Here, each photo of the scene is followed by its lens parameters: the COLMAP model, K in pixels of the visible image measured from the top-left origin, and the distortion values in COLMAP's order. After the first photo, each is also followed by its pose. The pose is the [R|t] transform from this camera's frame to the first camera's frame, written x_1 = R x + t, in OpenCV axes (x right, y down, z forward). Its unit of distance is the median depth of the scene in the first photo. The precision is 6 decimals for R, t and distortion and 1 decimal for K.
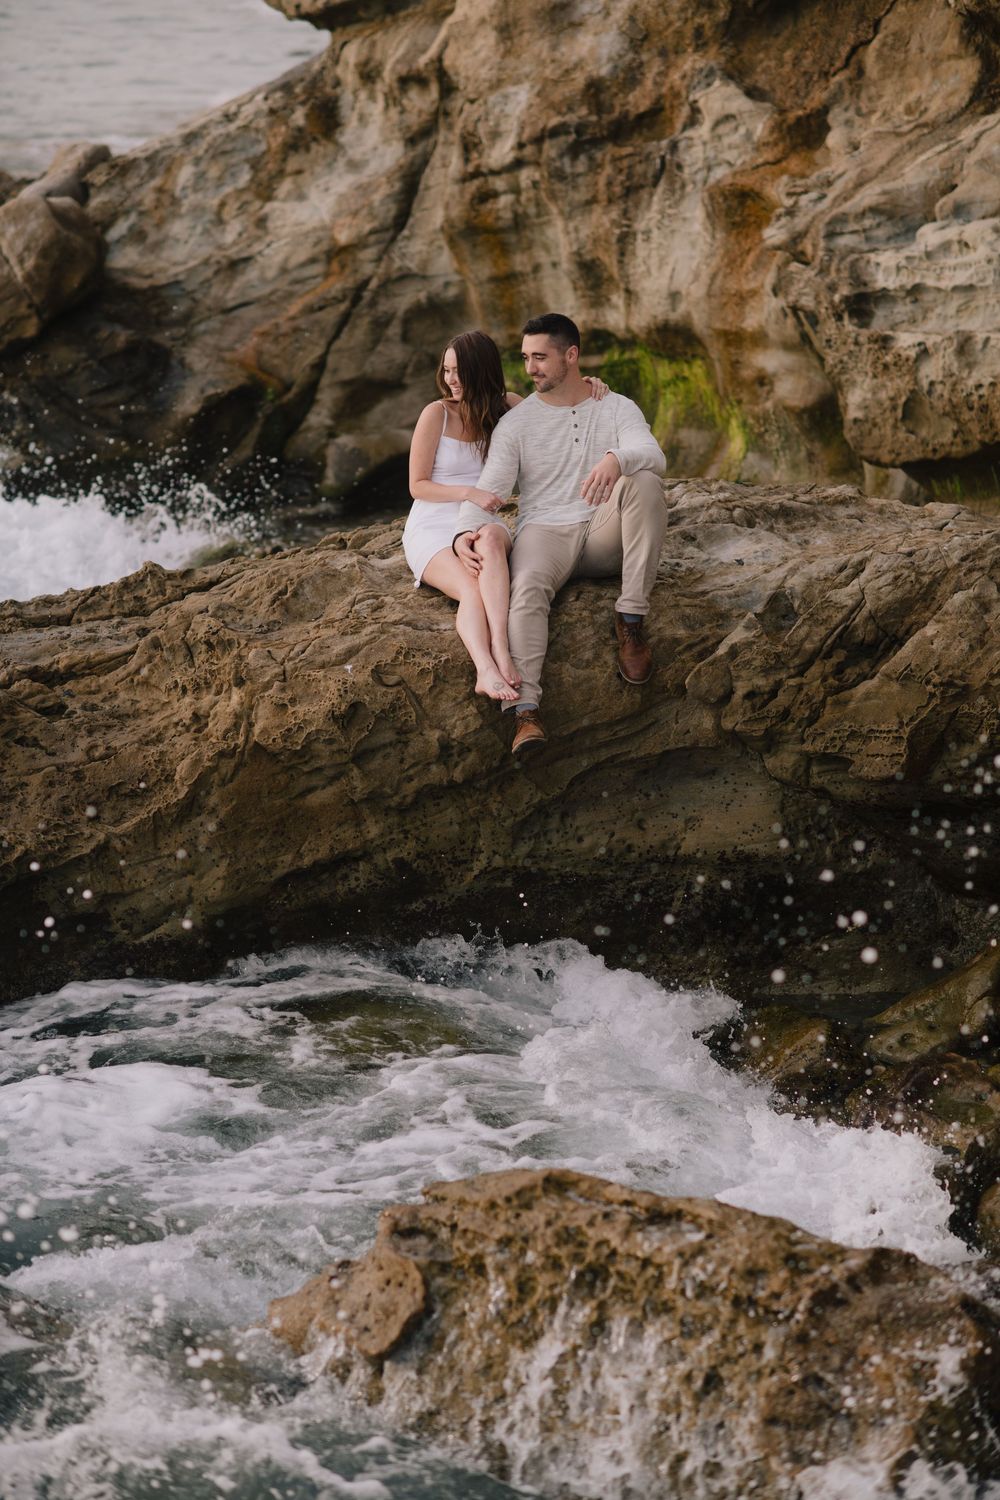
lens RADIAL K [[3570.6, 0, 500.0], [0, 3570.6, 750.0], [0, 0, 1]] dist [-0.112104, 0.078814]
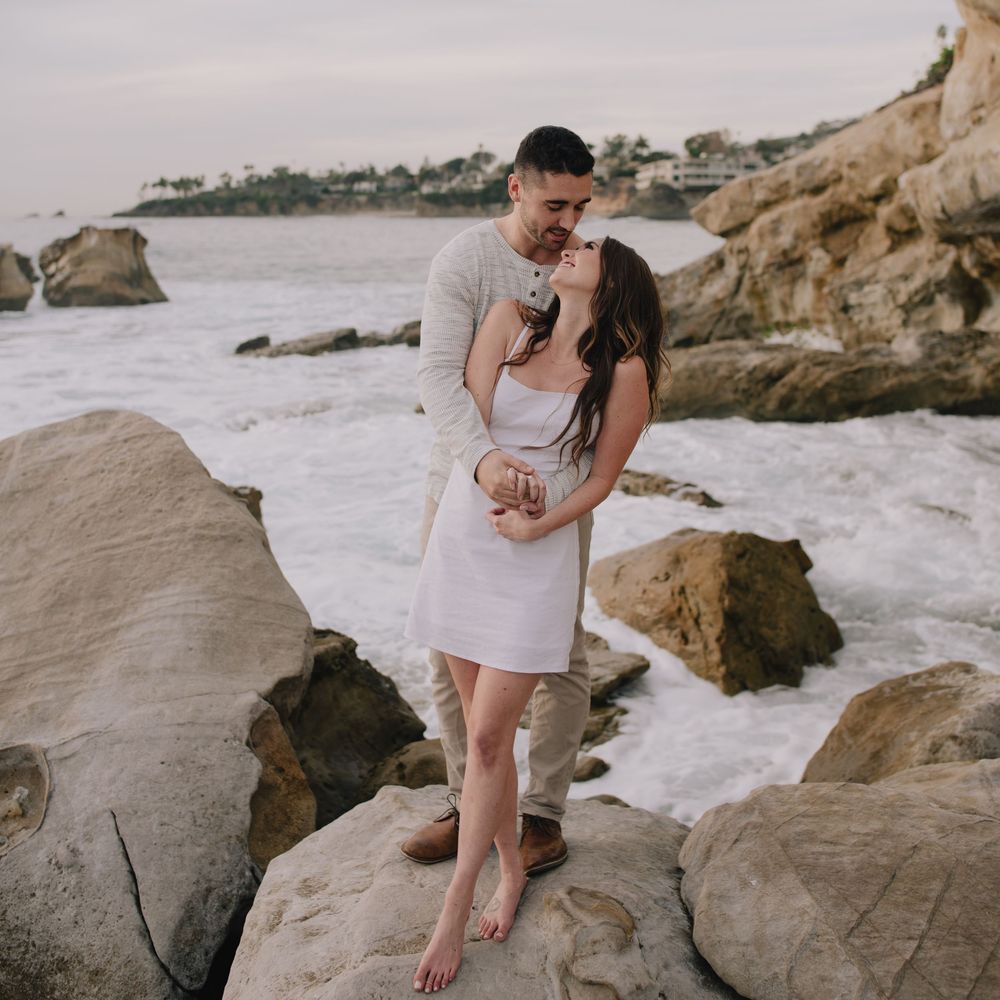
lens RADIAL K [[1211.7, 0, 498.8], [0, 1211.7, 325.1], [0, 0, 1]] dist [-0.051281, 0.037237]
pose [[0.947865, 0.008488, -0.318559, 0.151008], [-0.056088, 0.988483, -0.140551, 0.072913], [0.313697, 0.151091, 0.937425, -0.201183]]
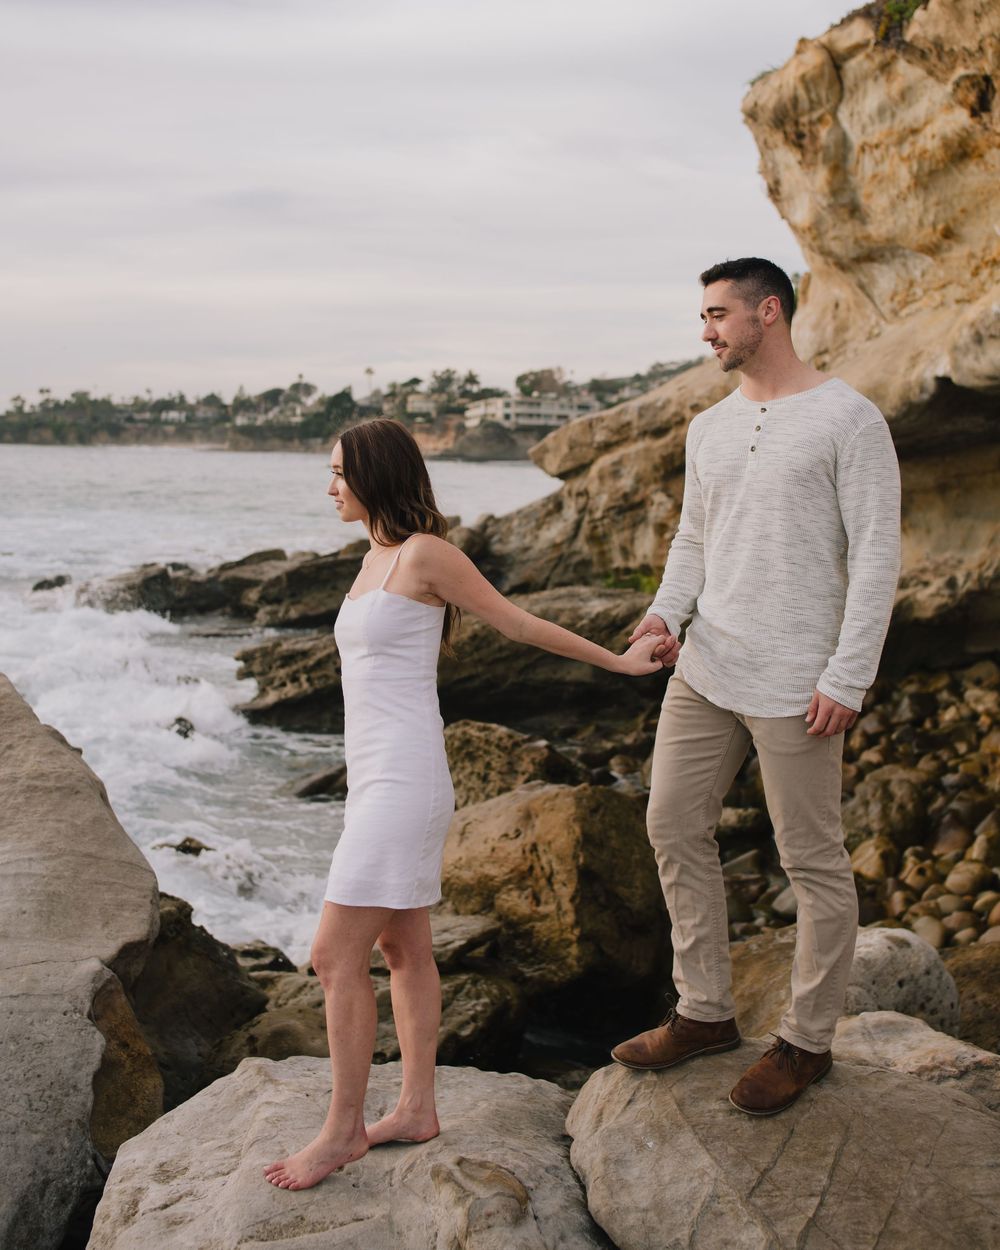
lens RADIAL K [[1290.2, 0, 486.3], [0, 1290.2, 492.6], [0, 0, 1]] dist [-0.050036, 0.035154]
pose [[0.981252, 0.011712, -0.192373, 0.143340], [-0.052127, 0.977078, -0.206402, 0.075322], [0.185546, 0.212560, 0.959370, -0.206489]]
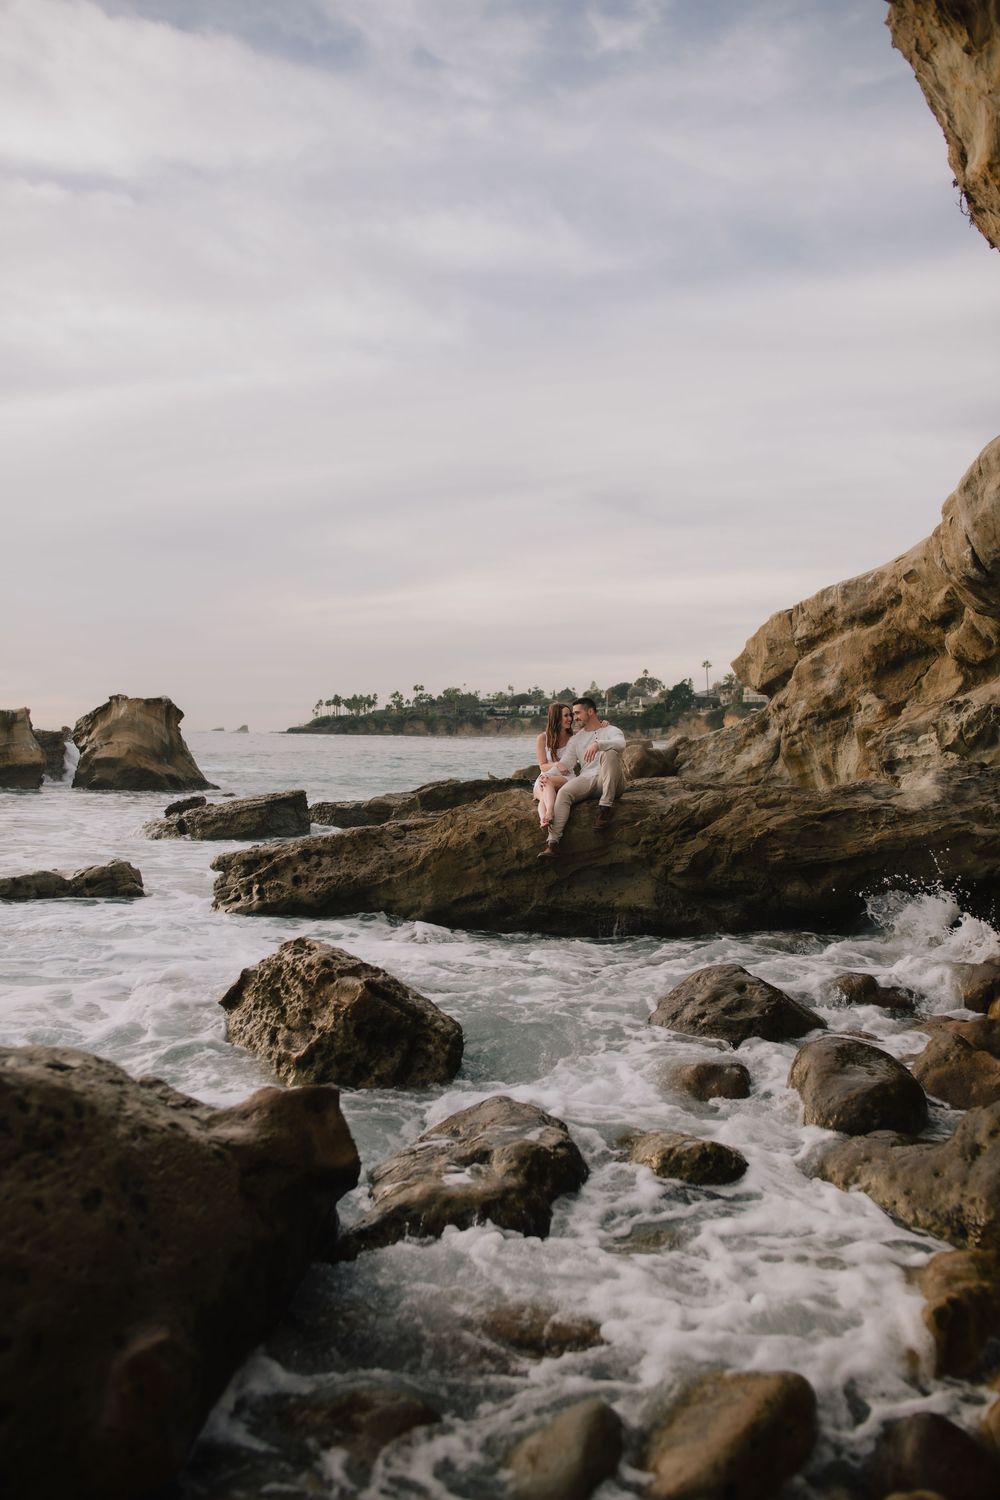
lens RADIAL K [[1190.5, 0, 500.0], [0, 1190.5, 750.0], [0, 0, 1]] dist [-0.035970, 0.015827]
pose [[0.894817, 0.007297, -0.446374, 0.219847], [-0.112714, 0.971166, -0.210074, 0.067220], [0.431971, 0.238291, 0.869838, 0.153217]]
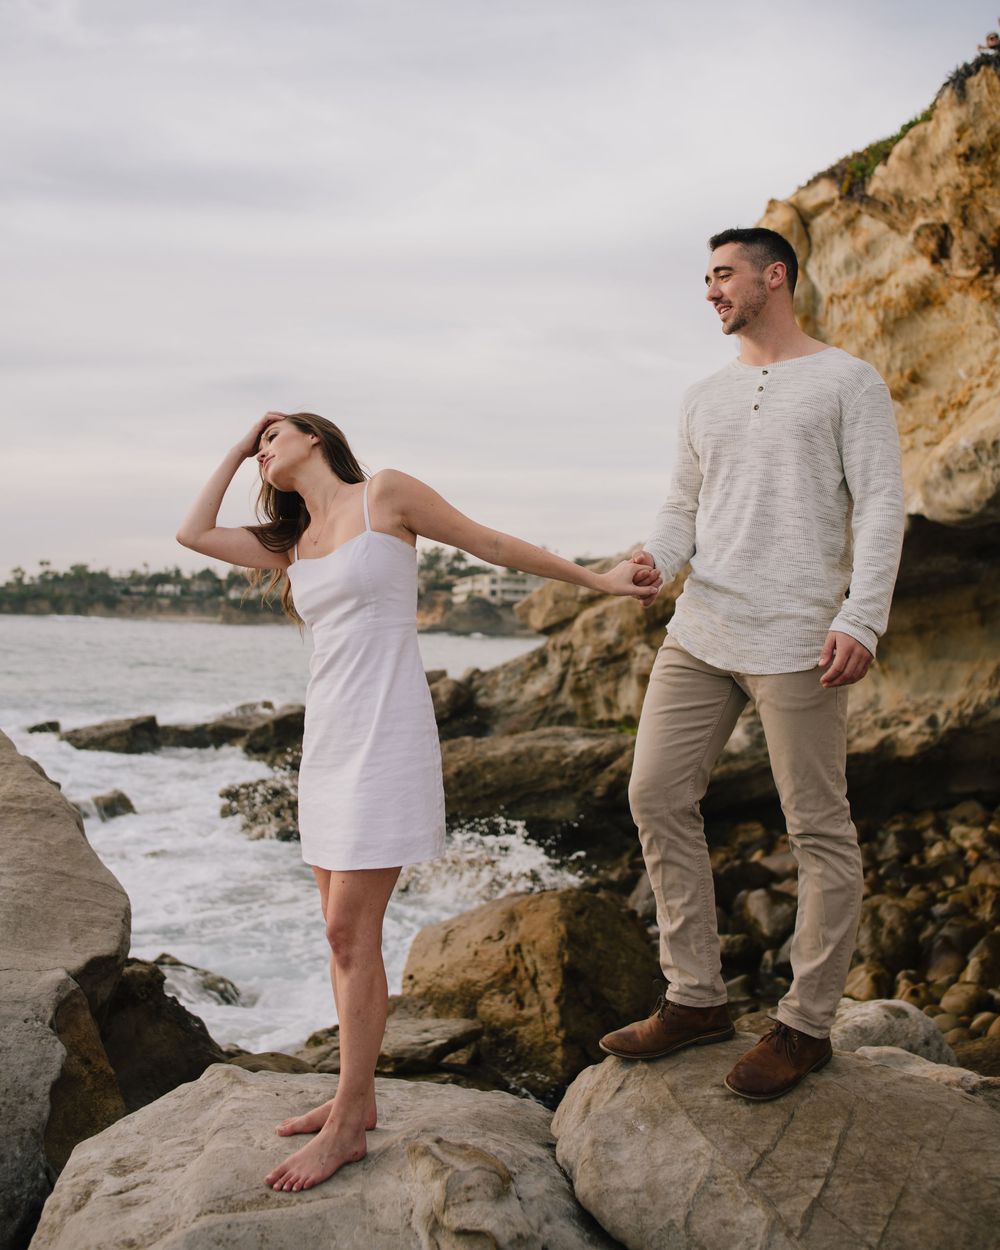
lens RADIAL K [[1251.2, 0, 478.8], [0, 1251.2, 472.8], [0, 0, 1]] dist [-0.050184, 0.035333]
pose [[0.982065, -0.007810, -0.188380, 0.142929], [-0.060837, 0.932573, -0.355817, 0.100580], [0.178457, 0.360896, 0.915373, -0.196665]]
